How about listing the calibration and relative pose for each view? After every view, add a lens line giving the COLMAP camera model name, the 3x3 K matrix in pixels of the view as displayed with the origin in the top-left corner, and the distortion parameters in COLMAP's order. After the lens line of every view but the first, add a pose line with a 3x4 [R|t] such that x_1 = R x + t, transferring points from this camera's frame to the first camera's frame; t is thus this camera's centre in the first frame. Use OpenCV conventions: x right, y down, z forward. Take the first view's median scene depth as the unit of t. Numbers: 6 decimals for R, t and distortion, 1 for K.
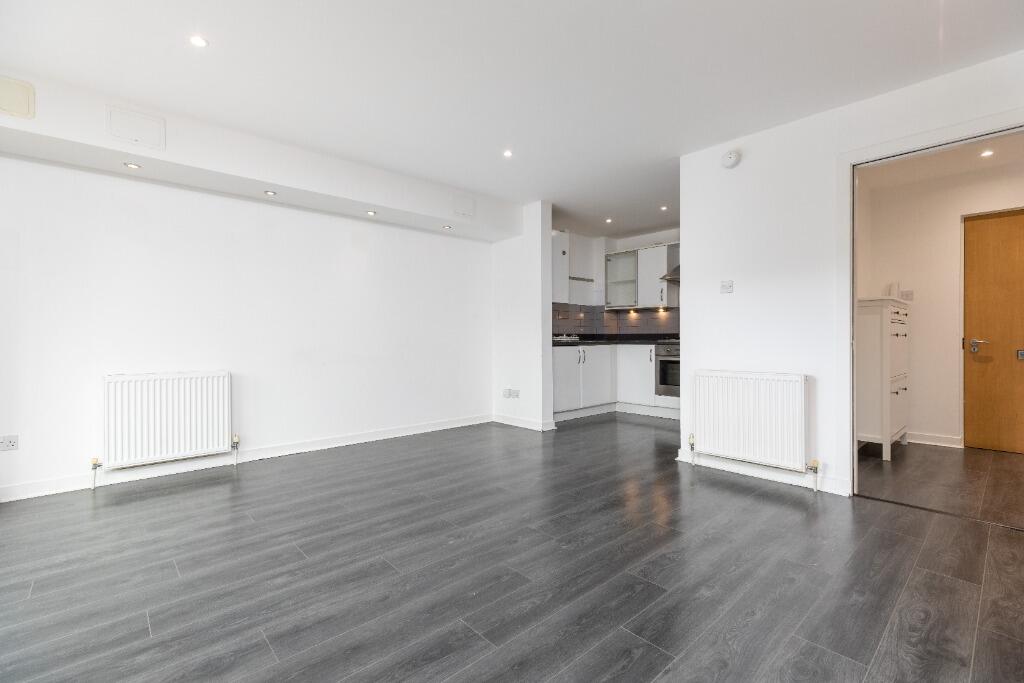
lens RADIAL K [[460.5, 0, 511.2], [0, 460.5, 339.5], [0, 0, 1]] dist [0.002450, 0.000450]
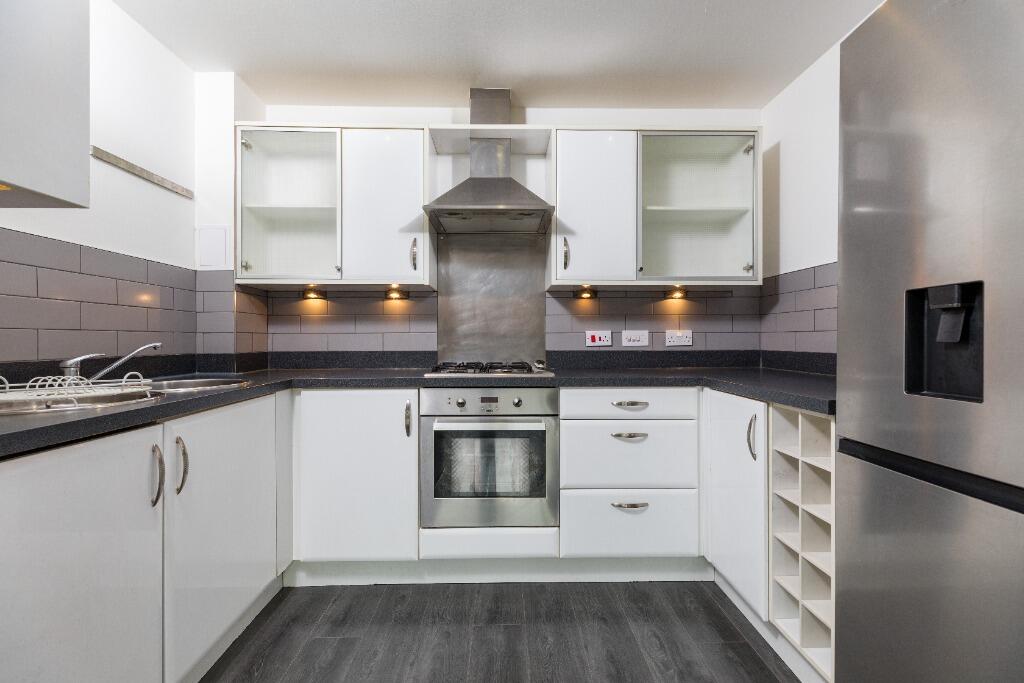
lens RADIAL K [[460.5, 0, 507.4], [0, 460.5, 334.4], [0, 0, 1]] dist [0.002450, 0.000450]
pose [[0.659485, 0.005181, 0.751700, 0.078749], [-0.001849, 0.999984, -0.005271, -0.025257], [-0.751715, 0.002086, 0.659485, 0.621811]]
